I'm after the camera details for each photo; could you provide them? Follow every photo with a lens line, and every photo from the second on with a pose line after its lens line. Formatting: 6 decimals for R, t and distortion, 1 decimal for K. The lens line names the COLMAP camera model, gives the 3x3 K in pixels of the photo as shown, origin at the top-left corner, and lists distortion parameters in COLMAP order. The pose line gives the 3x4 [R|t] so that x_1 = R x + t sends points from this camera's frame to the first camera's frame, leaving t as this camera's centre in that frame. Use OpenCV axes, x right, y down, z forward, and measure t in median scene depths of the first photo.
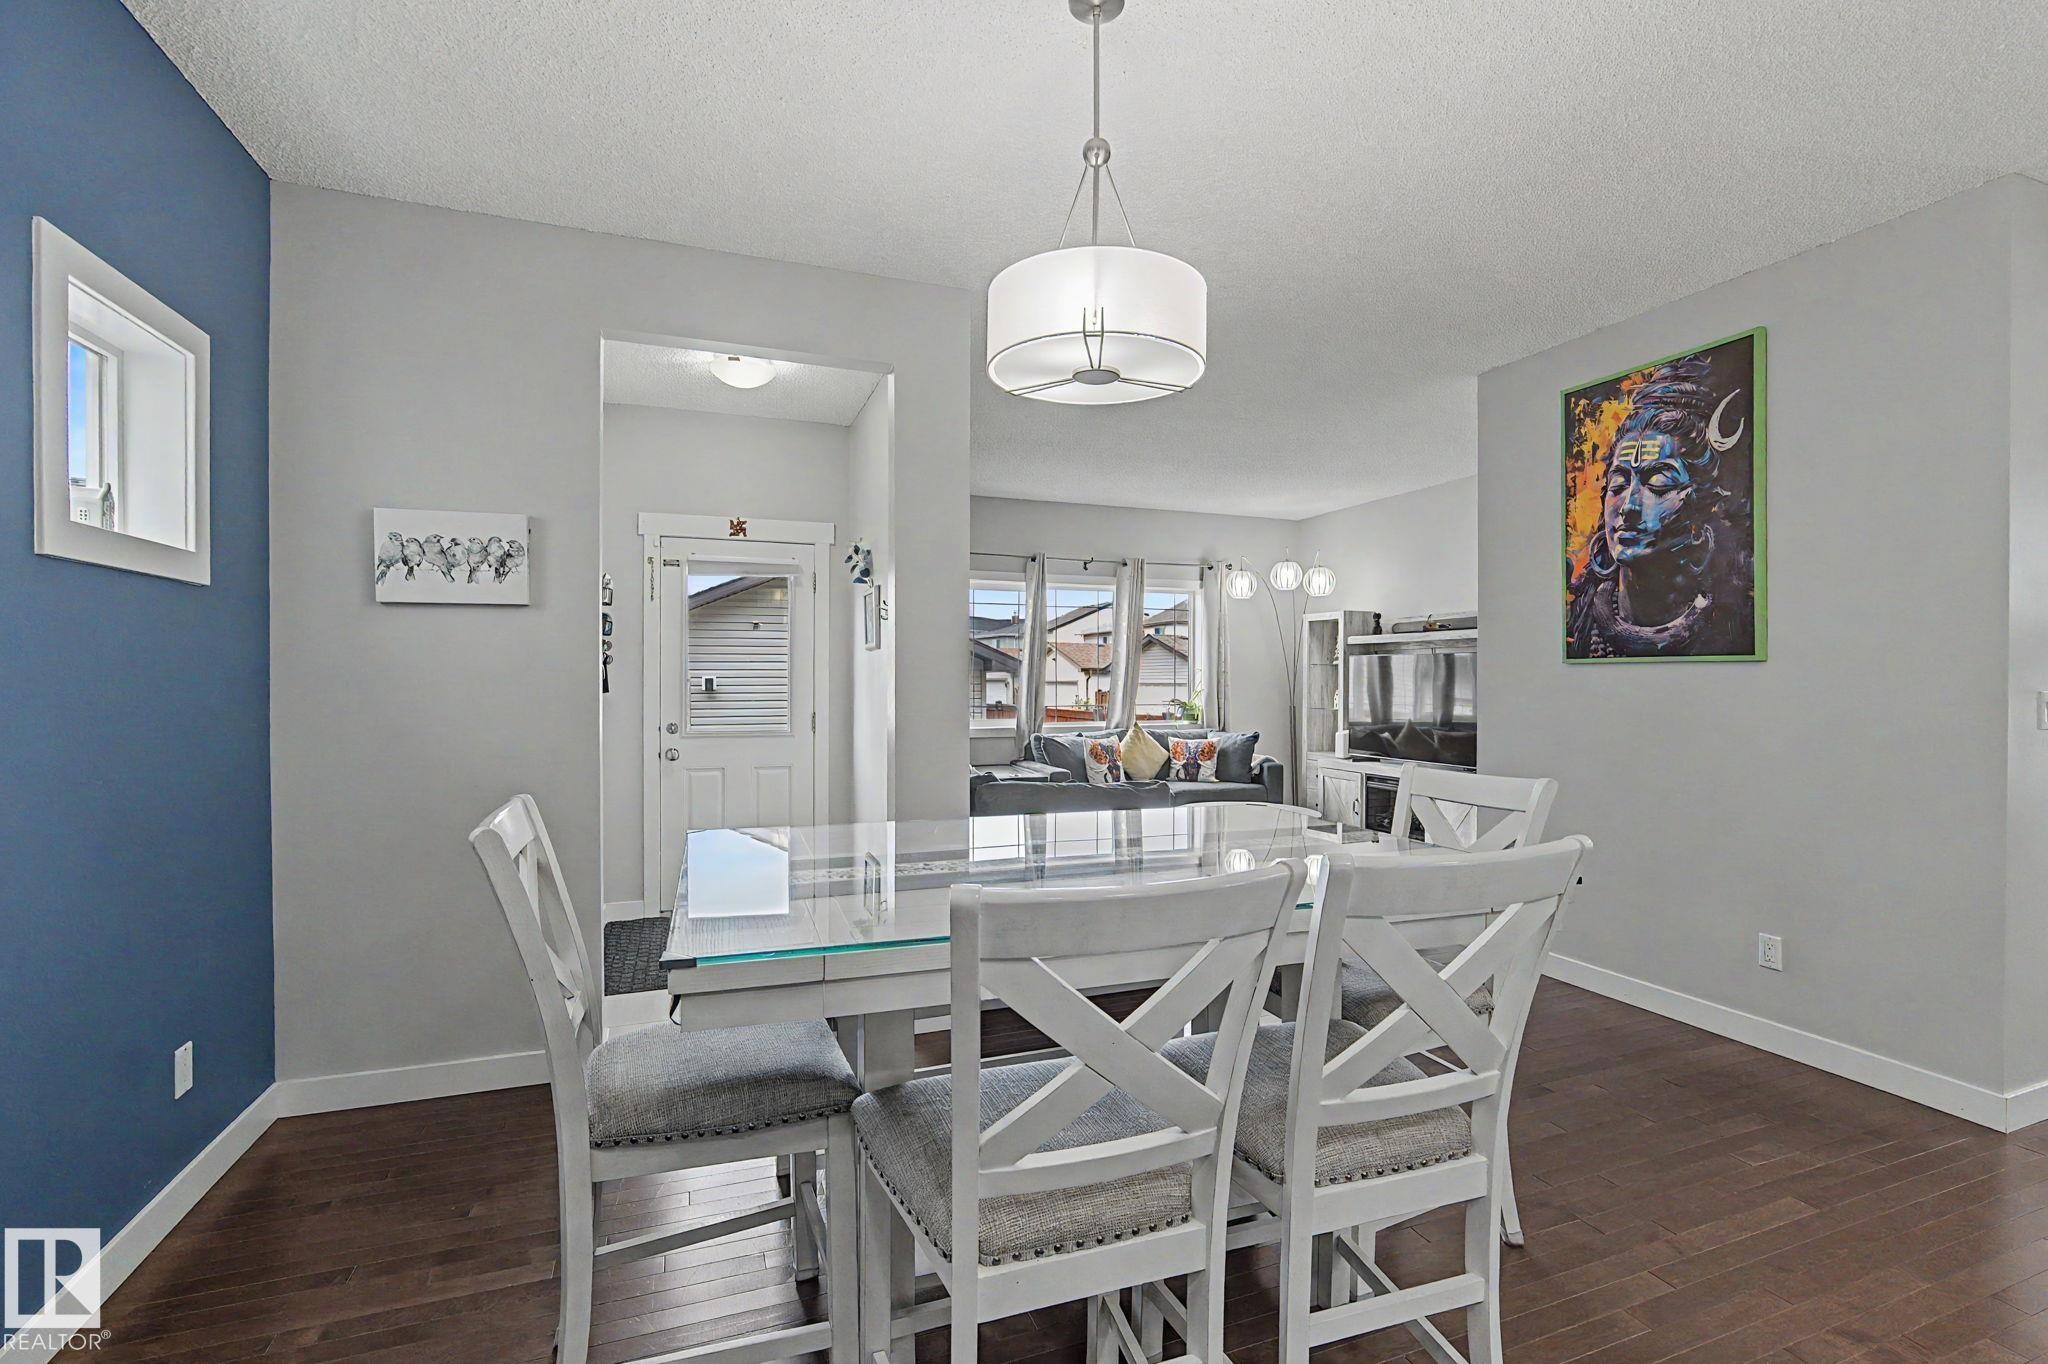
lens RADIAL K [[926.8, 0, 1039.3], [0, 926.8, 688.0], [0, 0, 1]] dist [-0.001166, 0.000261]
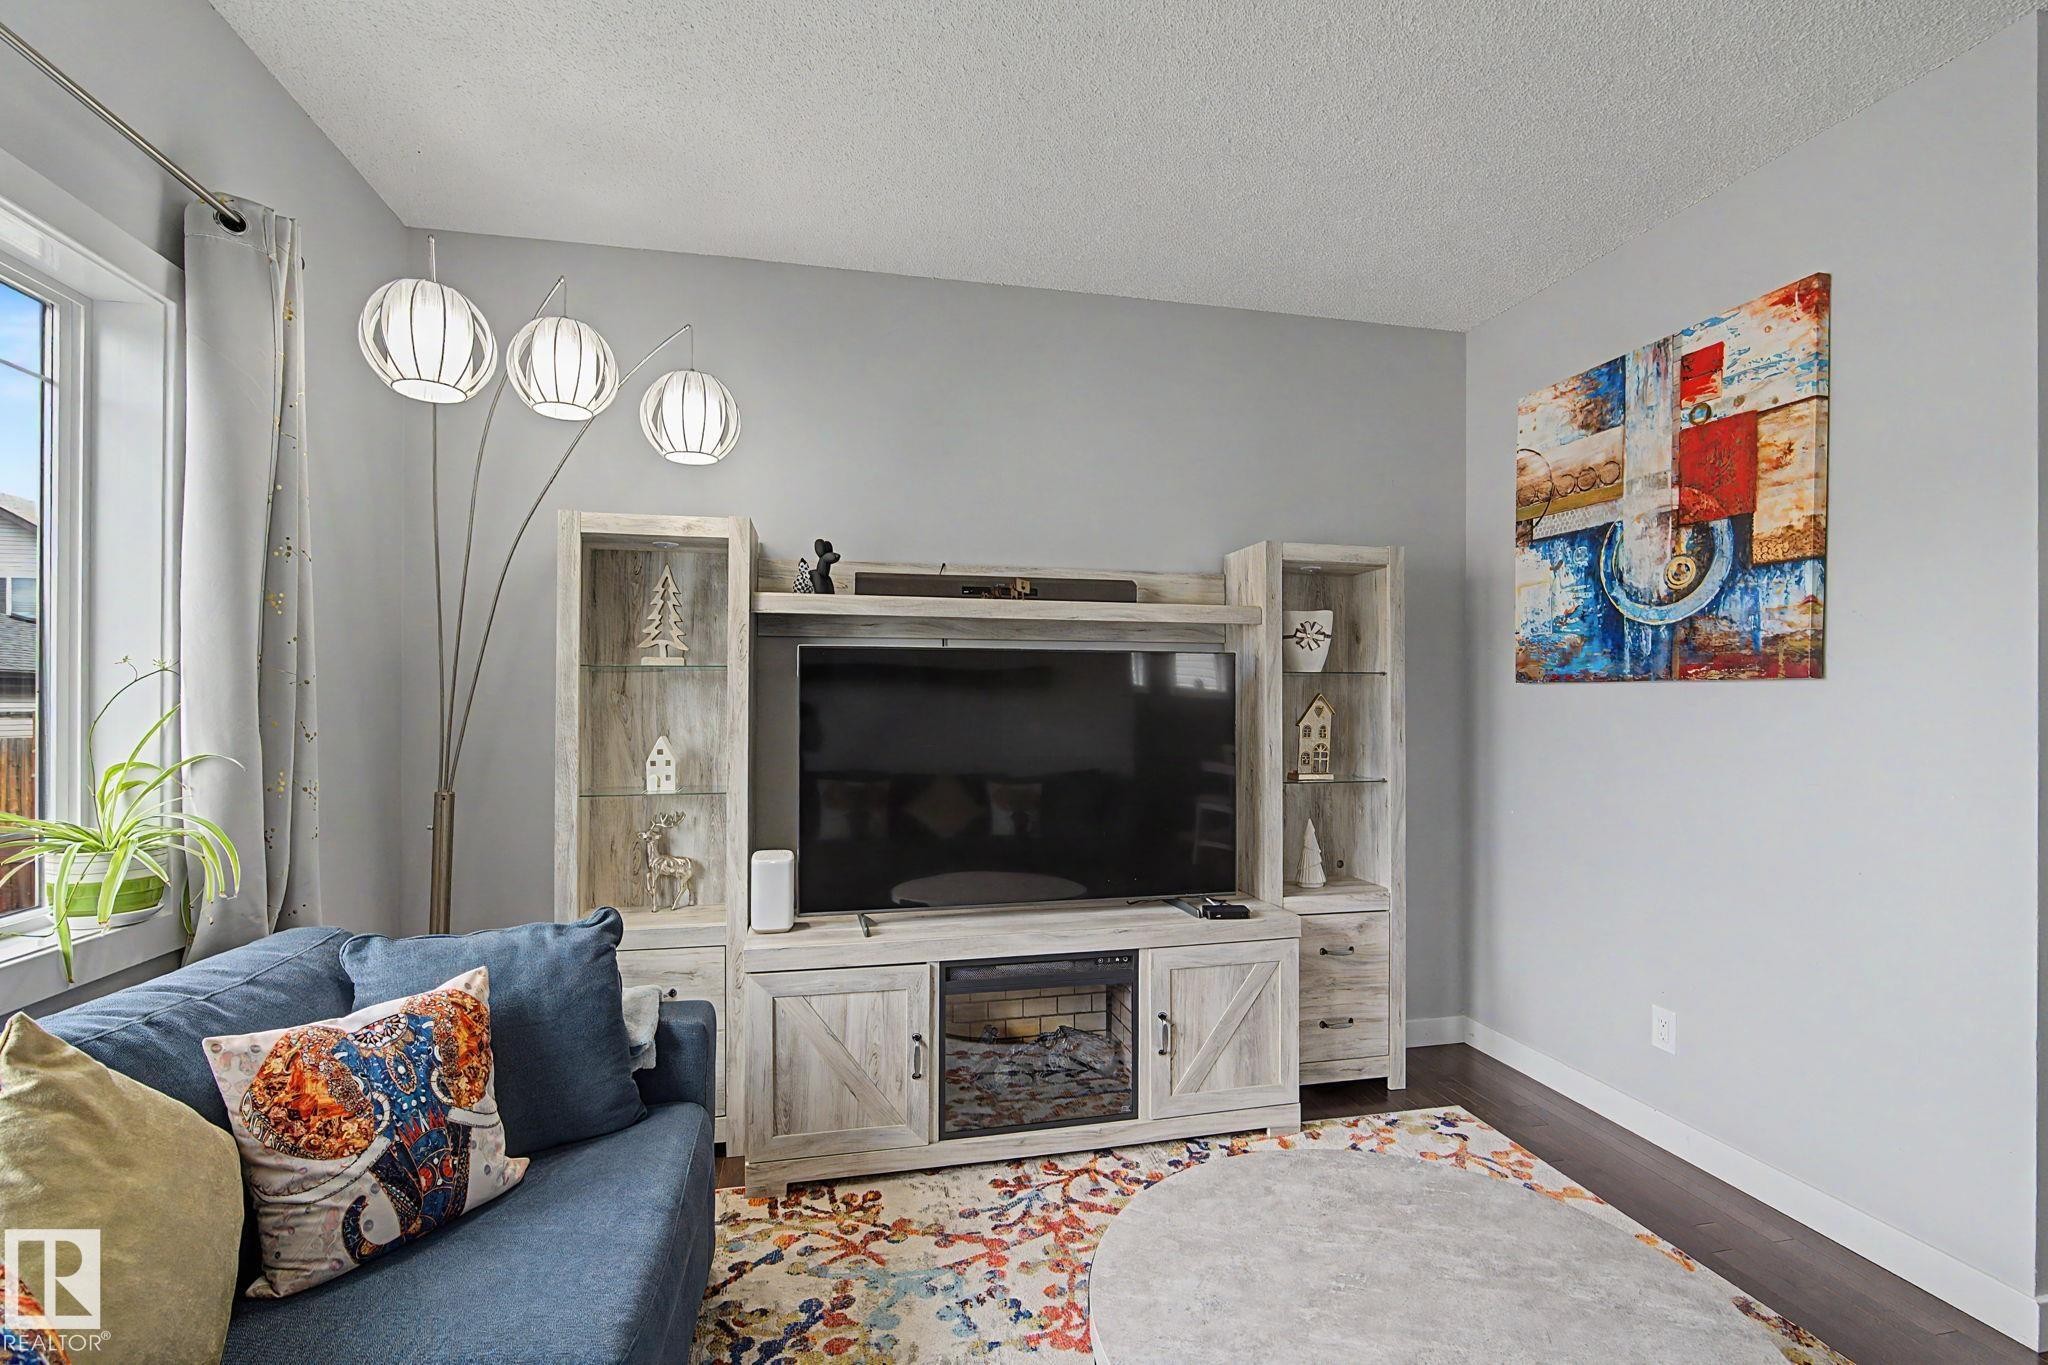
lens RADIAL K [[926.8, 0, 1039.3], [0, 926.8, 688.5], [0, 0, 1]] dist [-0.001166, 0.000261]
pose [[0.123835, 0.008052, 0.992270, -0.016242], [0.008685, 0.999920, -0.009198, -0.011517], [-0.992265, 0.009757, 0.123755, 0.799421]]
